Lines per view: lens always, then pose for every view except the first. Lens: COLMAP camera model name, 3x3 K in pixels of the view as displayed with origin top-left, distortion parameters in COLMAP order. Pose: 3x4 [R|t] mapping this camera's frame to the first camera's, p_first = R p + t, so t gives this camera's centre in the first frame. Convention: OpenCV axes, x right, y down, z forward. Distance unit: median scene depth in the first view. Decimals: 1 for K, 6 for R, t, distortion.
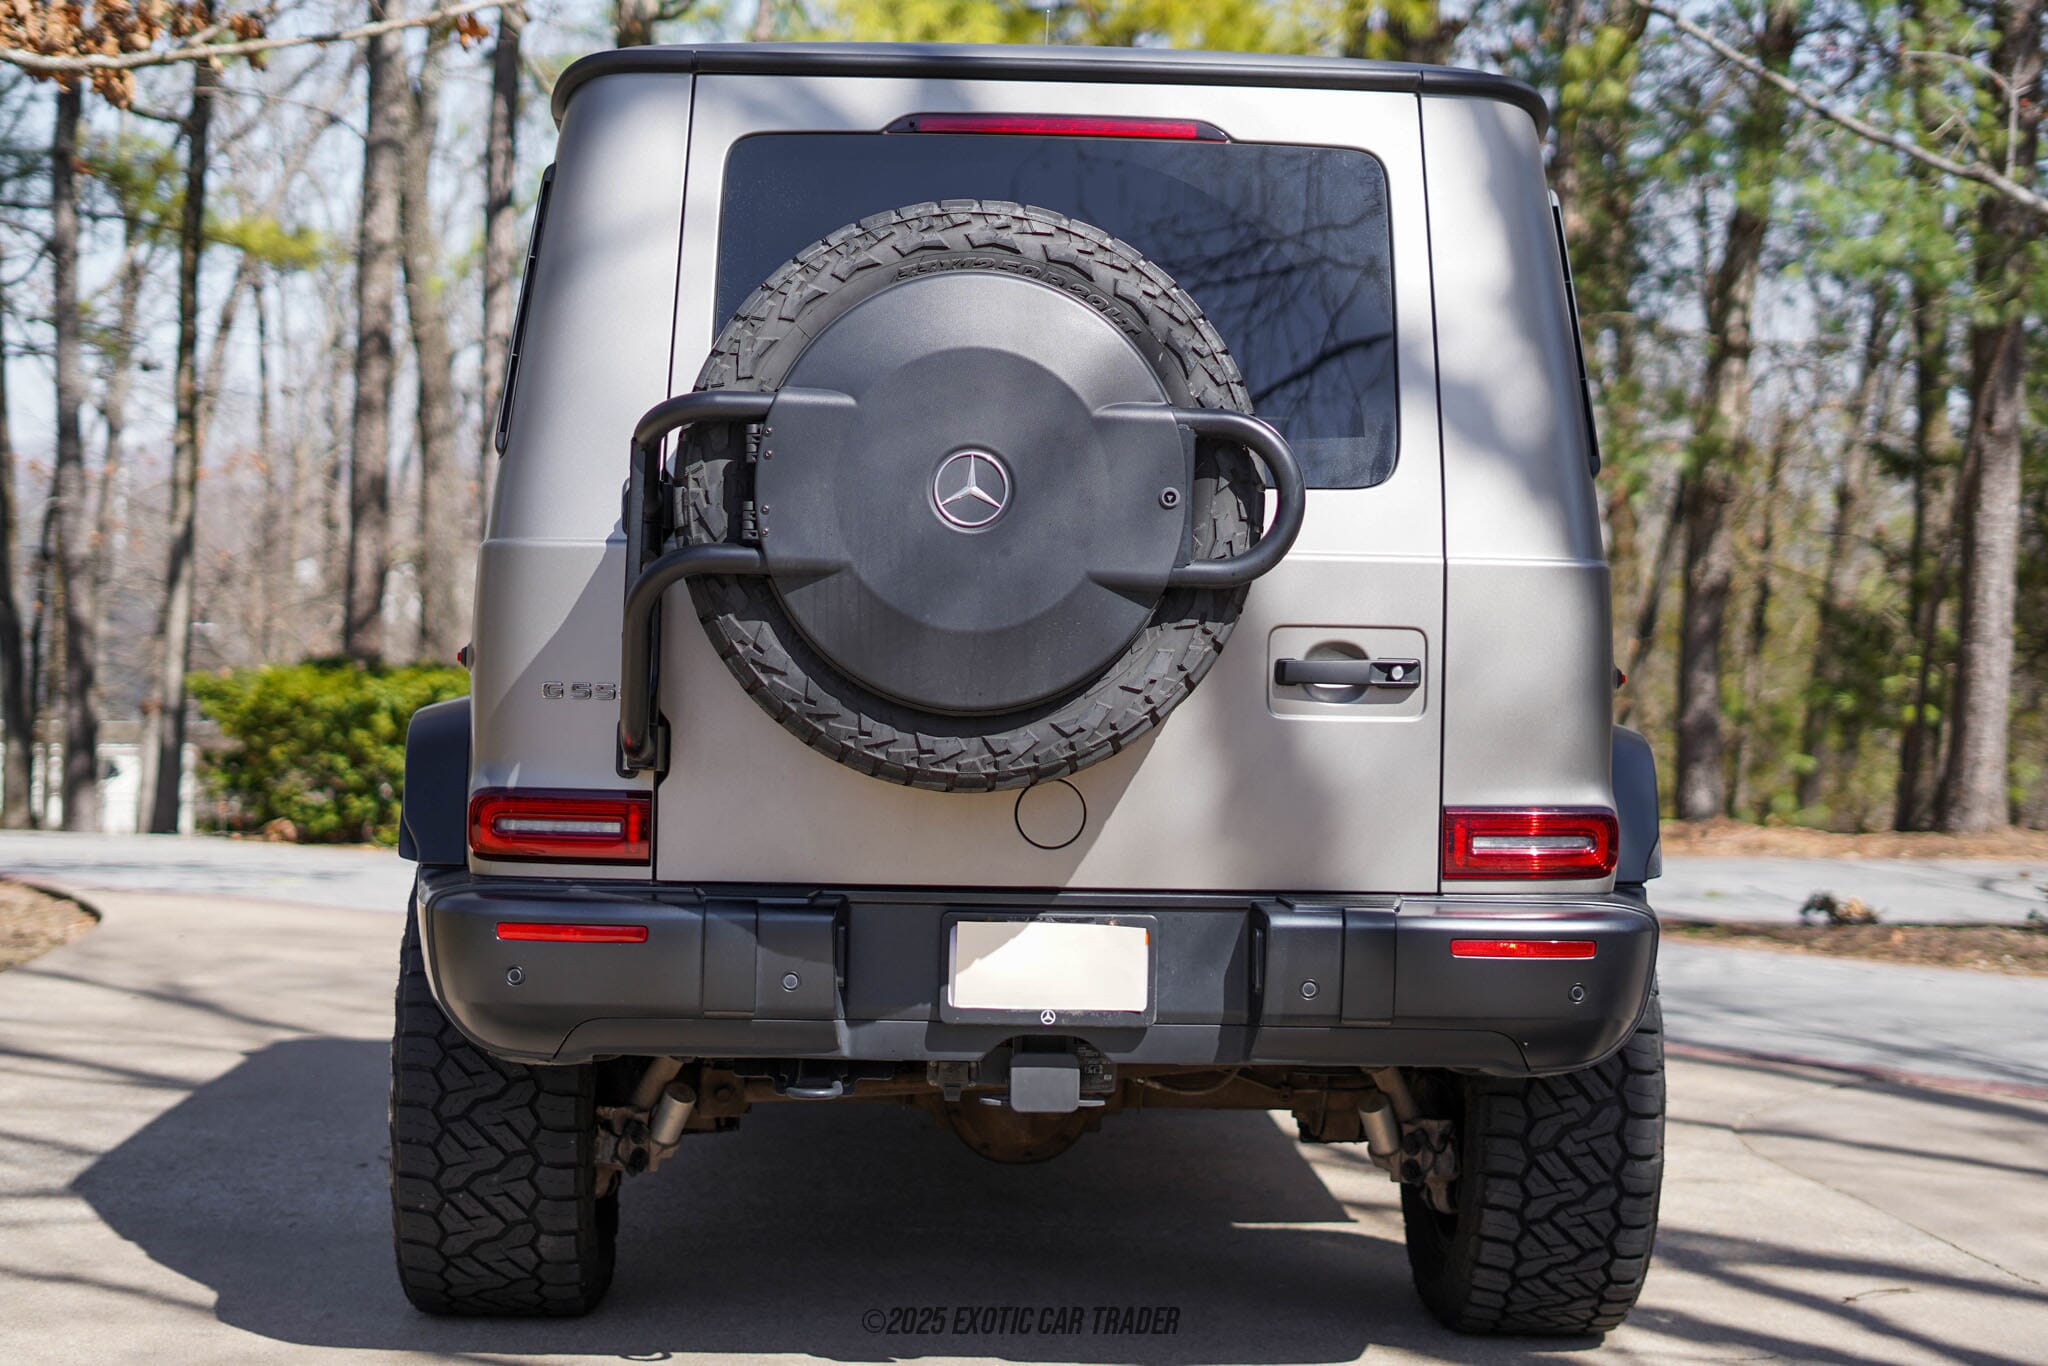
lens RADIAL K [[3352.2, 0, 1024.1], [0, 3352.2, 618.3], [0, 0, 1]] dist [-0.027075, -0.075671]
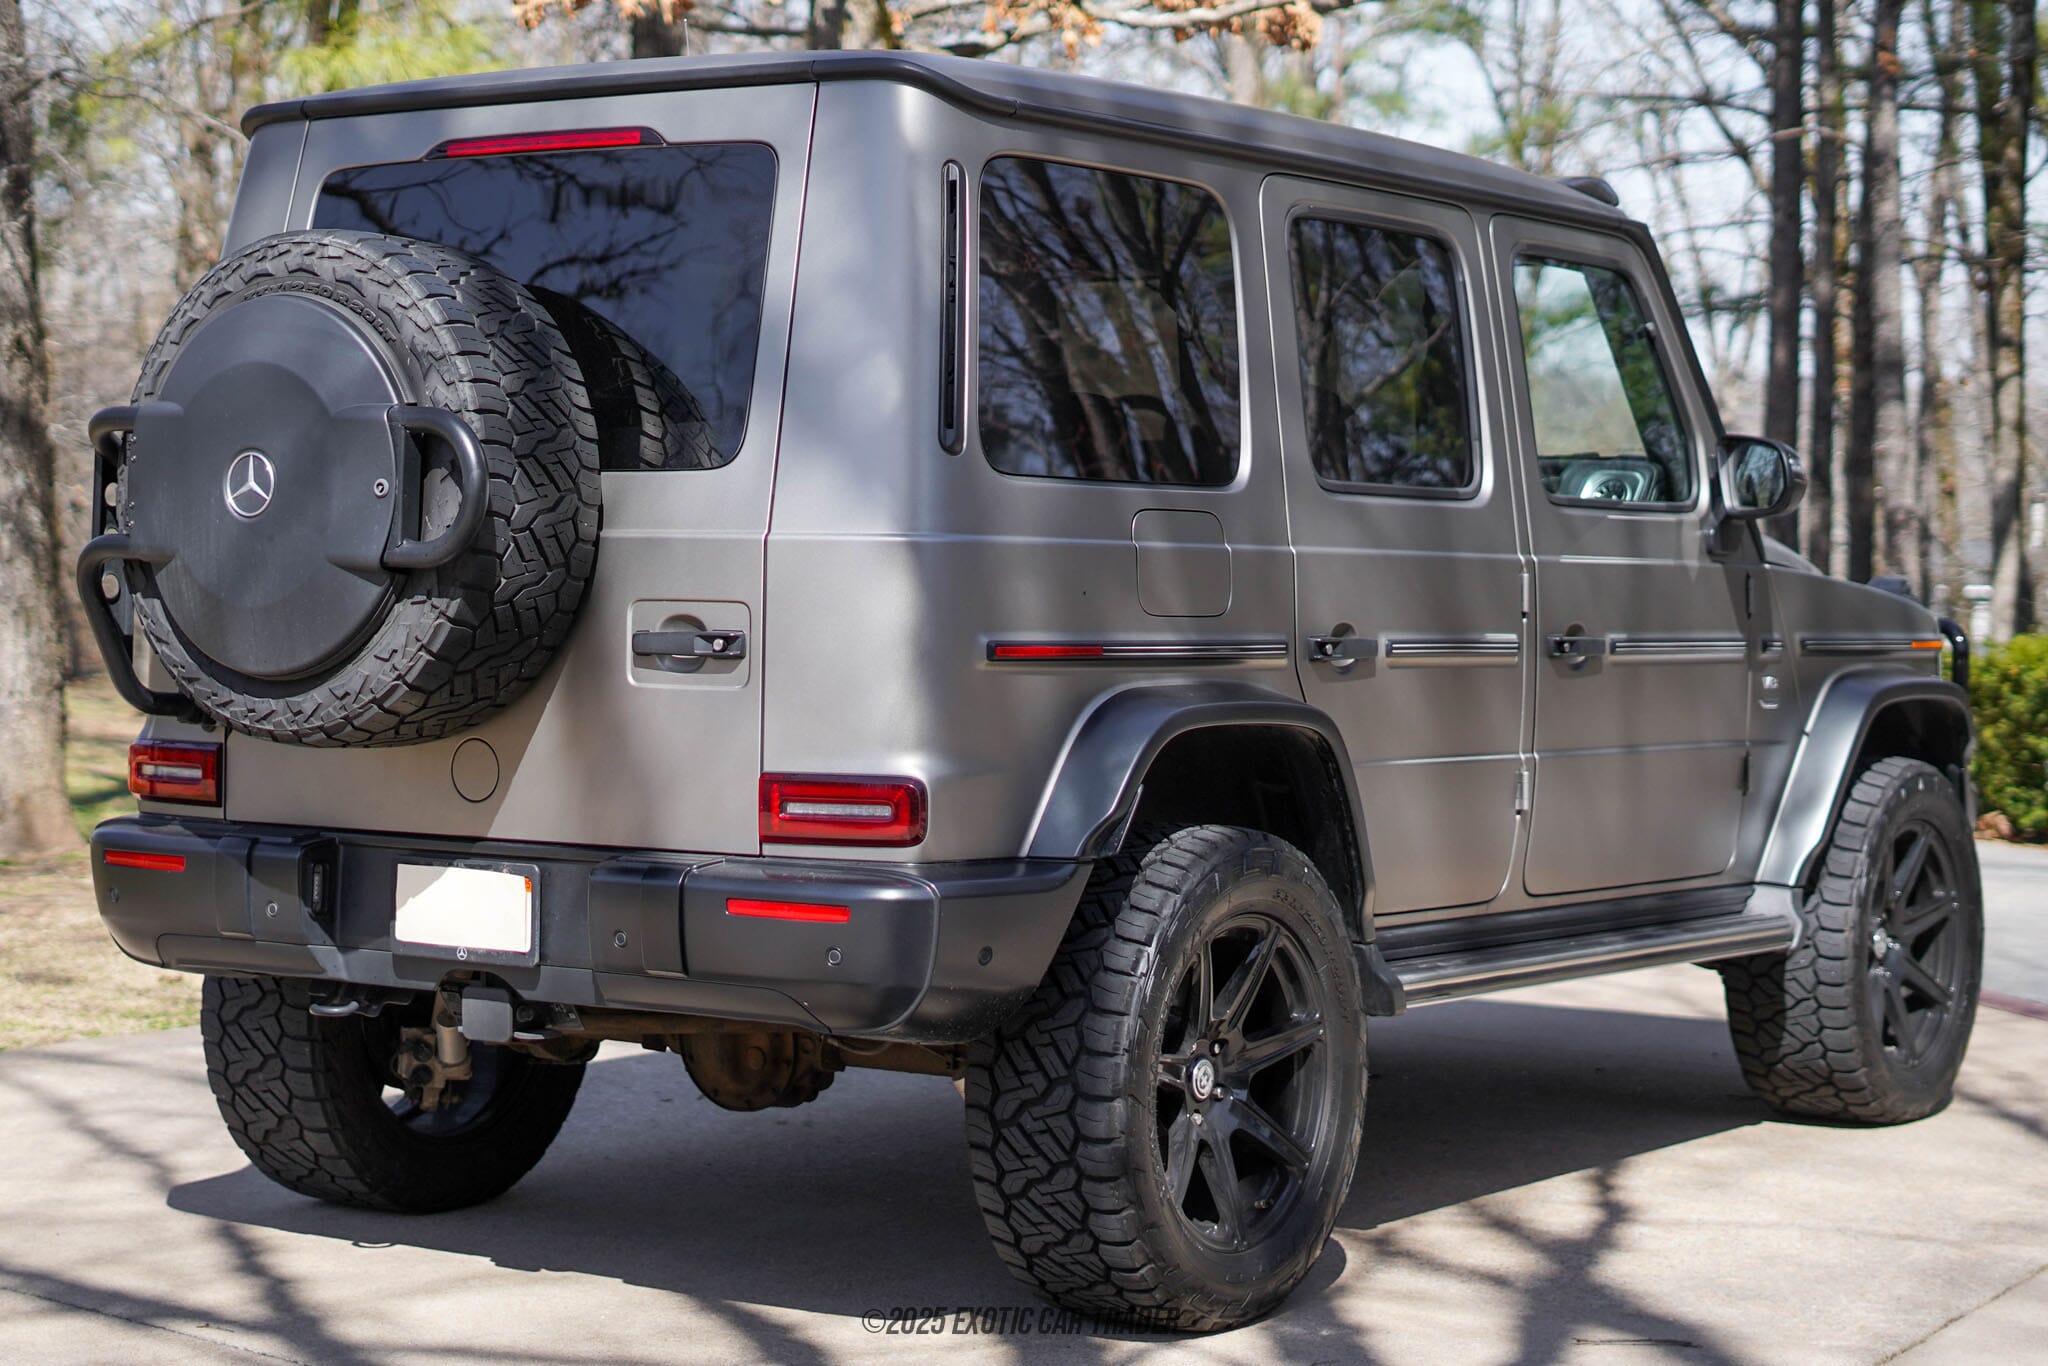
lens RADIAL K [[4005.9, 0, 825.6], [0, 4005.9, 594.1], [0, 0, 1]] dist [-0.017122, -0.091010]
pose [[0.777227, -0.005658, -0.629195, 0.929664], [0.008273, 0.999965, 0.001227, -0.000622], [0.629166, -0.006159, 0.777246, 0.044839]]
